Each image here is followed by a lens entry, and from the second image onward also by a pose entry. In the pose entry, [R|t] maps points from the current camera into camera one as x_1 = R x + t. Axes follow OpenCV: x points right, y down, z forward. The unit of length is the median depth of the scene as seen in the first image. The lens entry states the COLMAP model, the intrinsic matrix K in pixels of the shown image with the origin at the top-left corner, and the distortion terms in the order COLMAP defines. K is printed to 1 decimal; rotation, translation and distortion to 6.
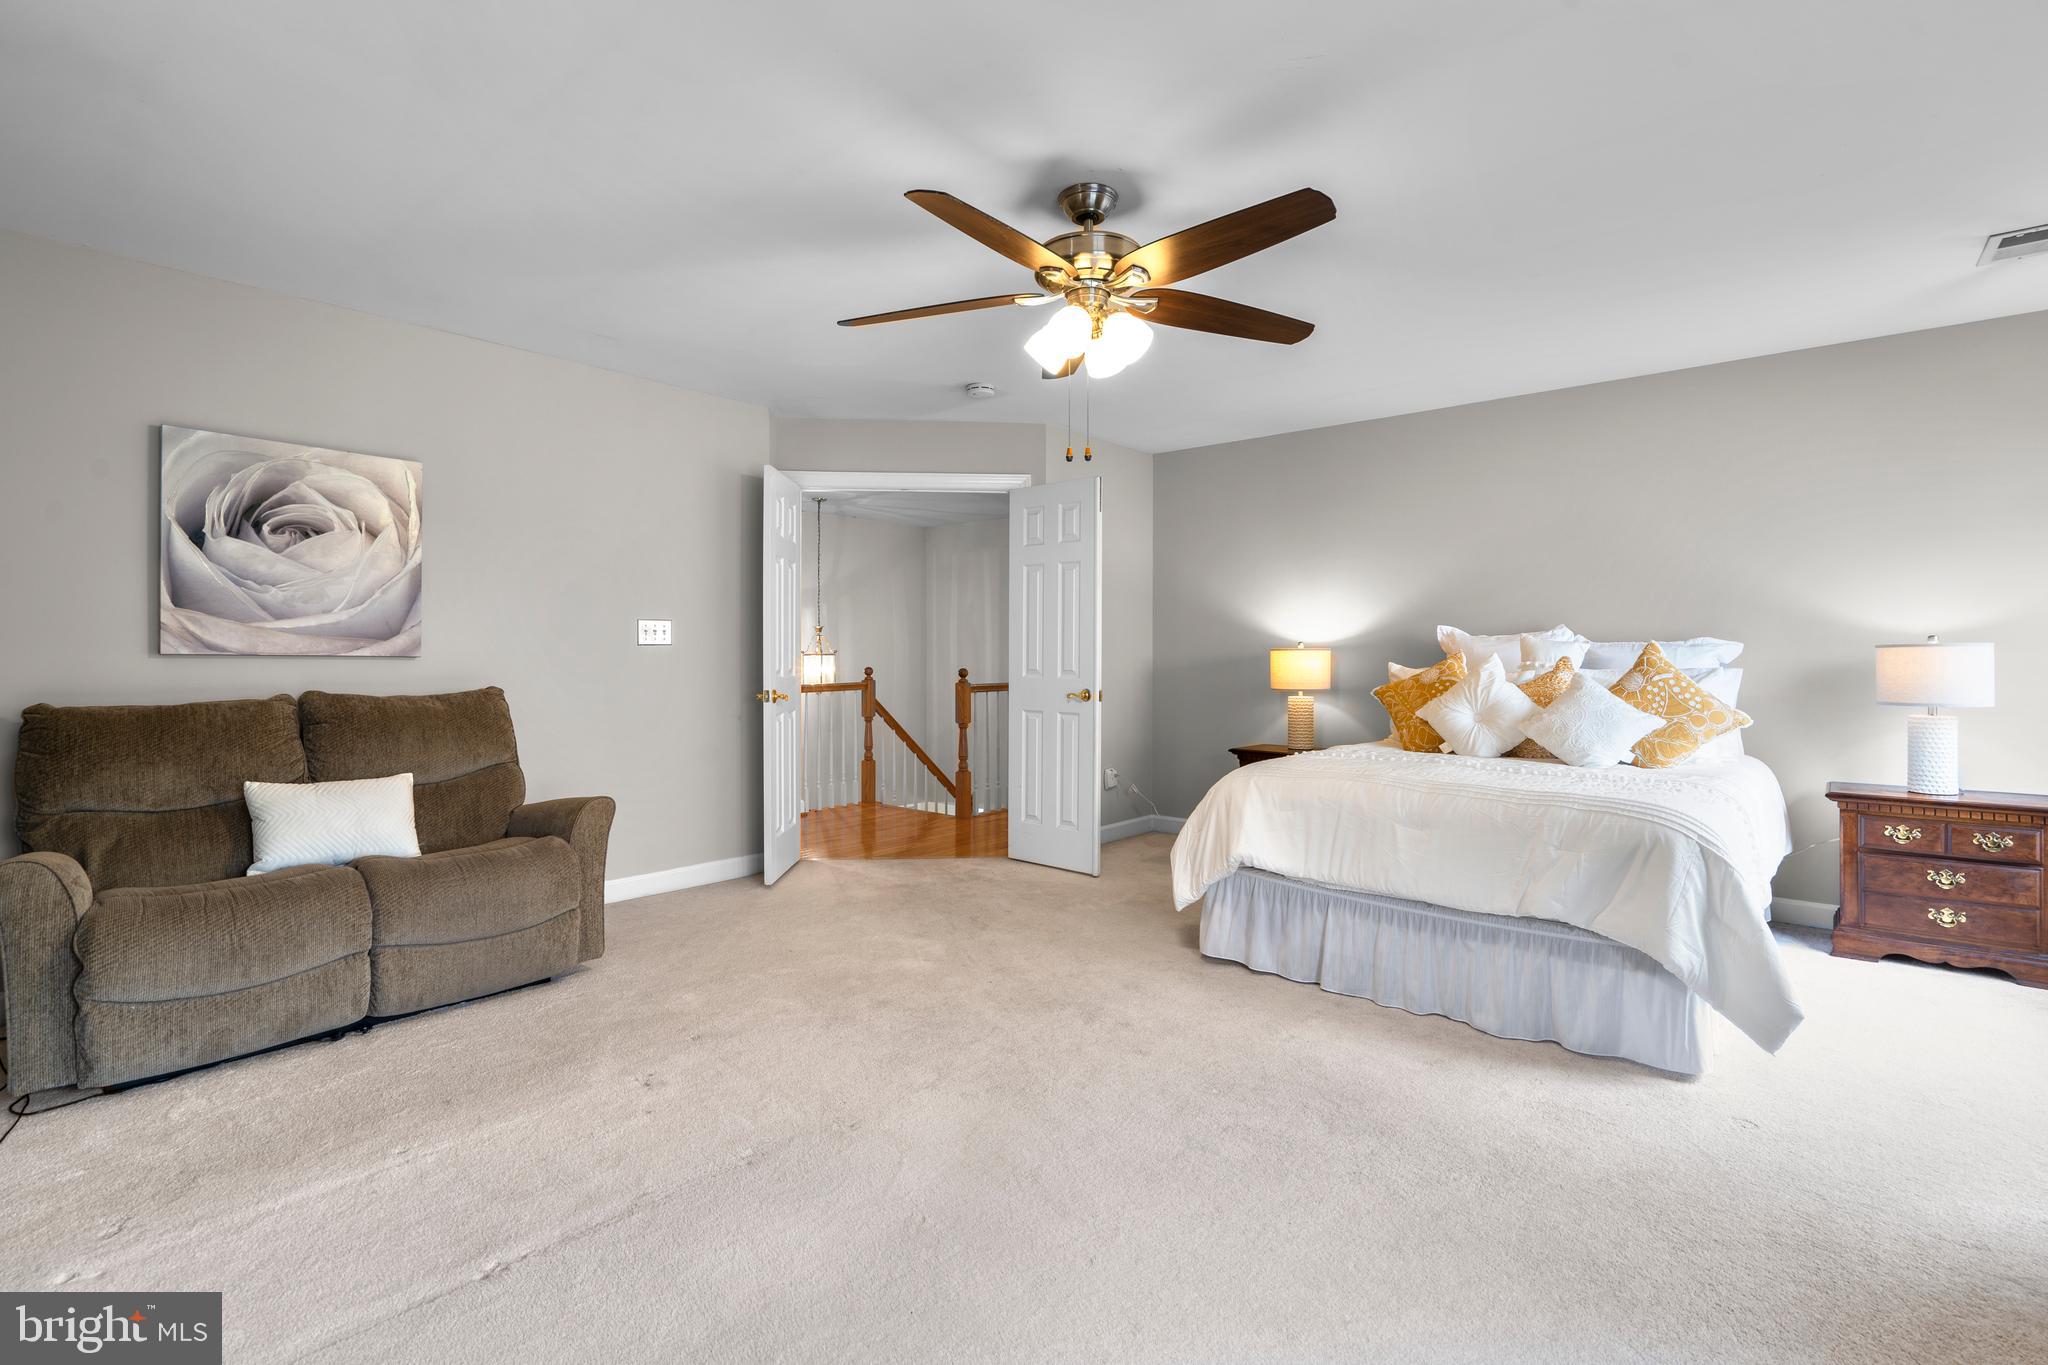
lens RADIAL K [[929.4, 0, 1004.0], [0, 929.4, 669.6], [0, 0, 1]] dist [-0.006234, 0.000793]
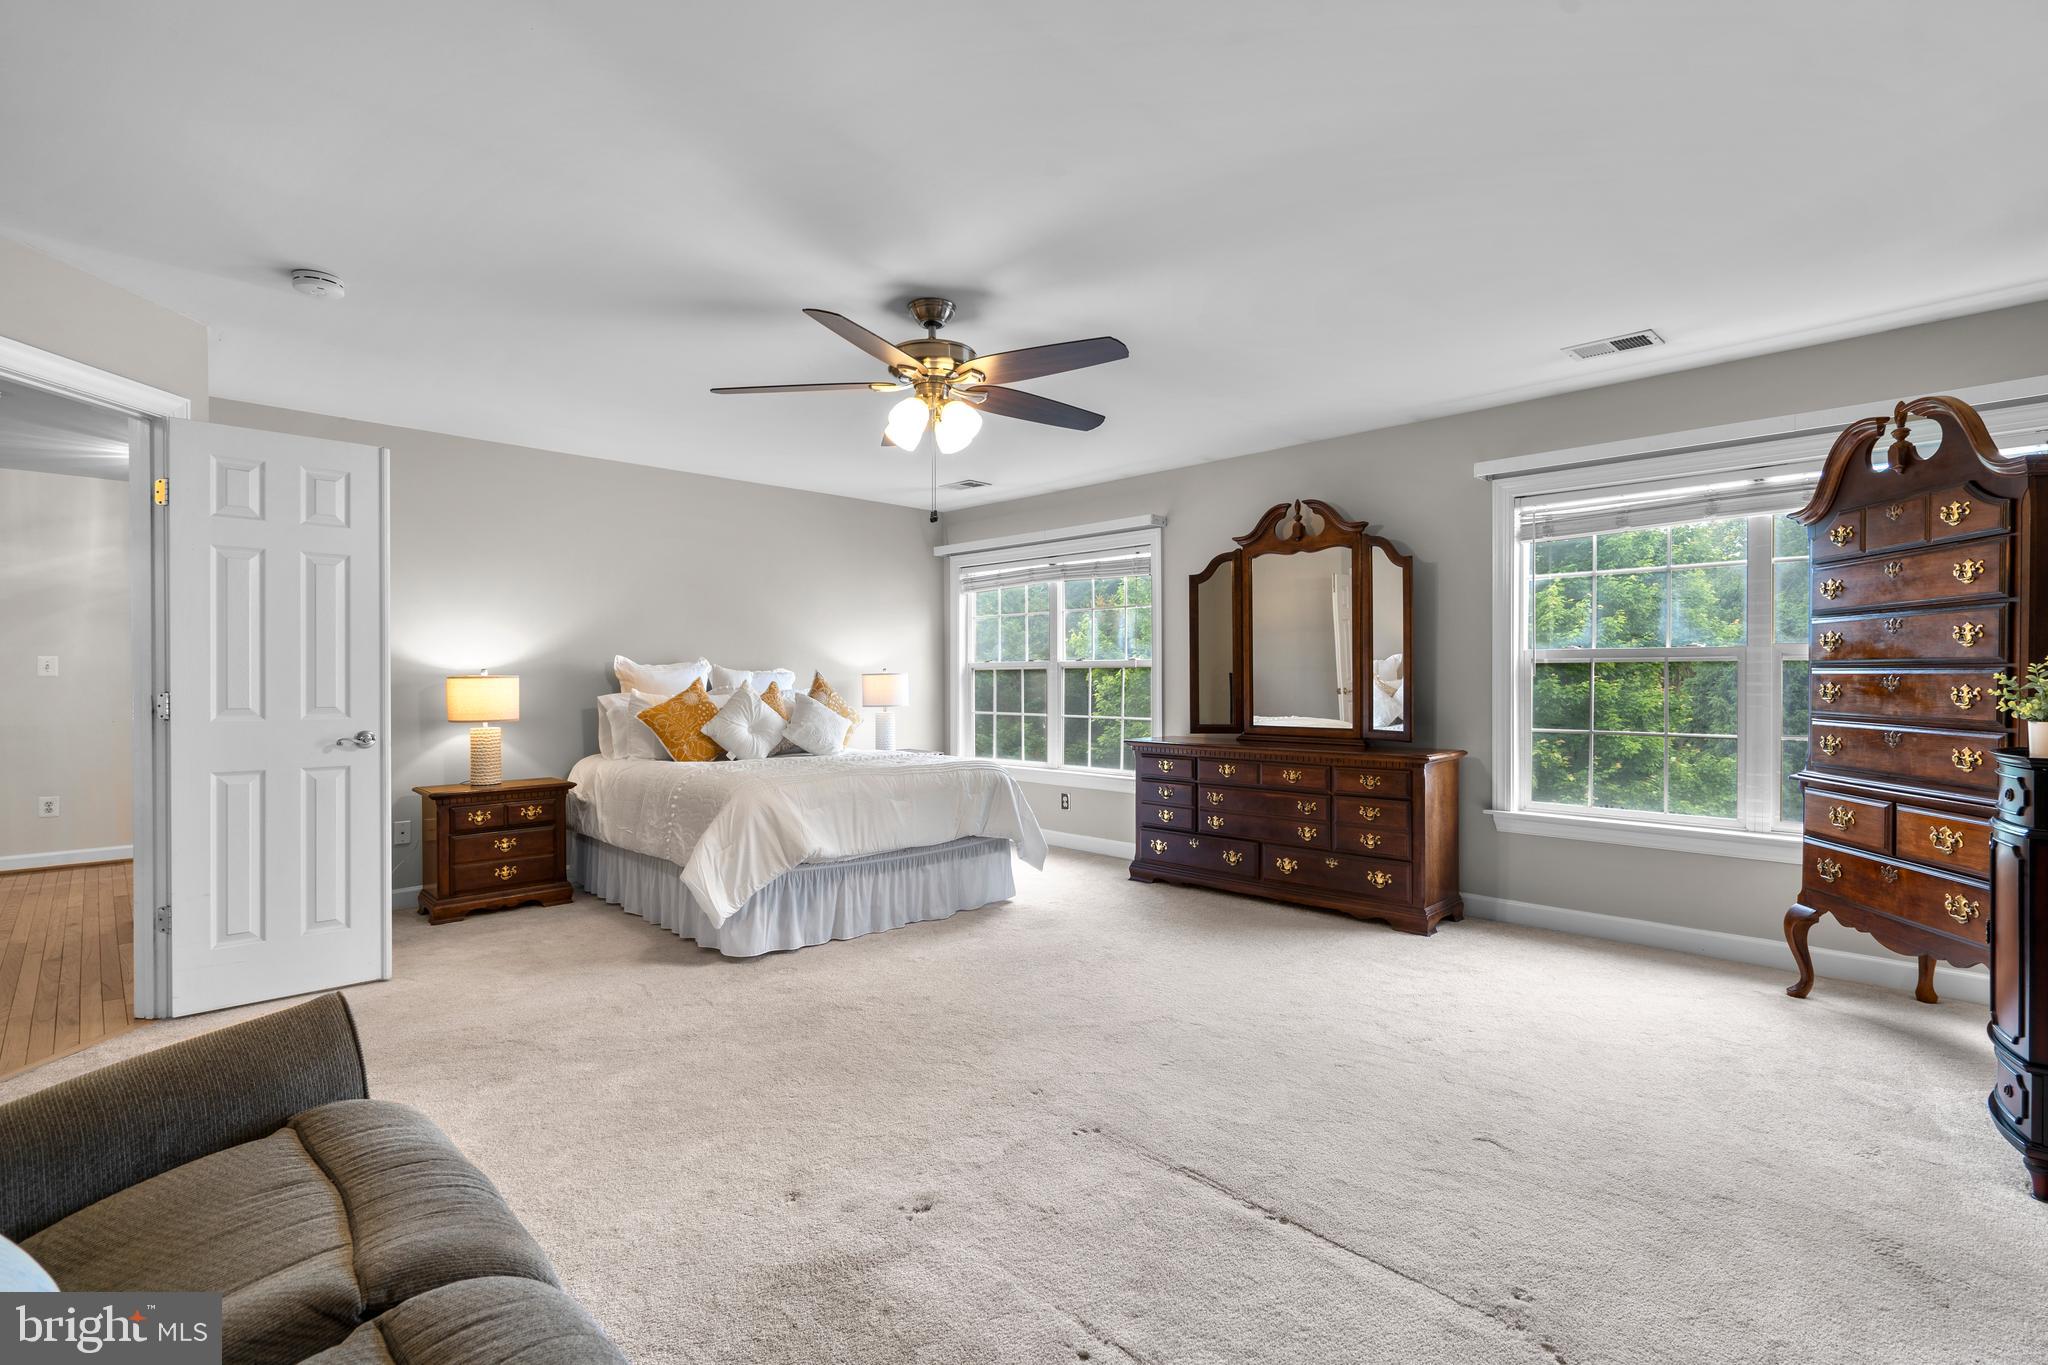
lens RADIAL K [[929.4, 0, 1001.3], [0, 929.4, 675.0], [0, 0, 1]] dist [-0.006234, 0.000793]
pose [[0.083064, -0.002338, 0.996541, -0.883227], [0.016462, 0.999864, 0.000974, -0.023400], [-0.996408, 0.016324, 0.083091, 0.626111]]
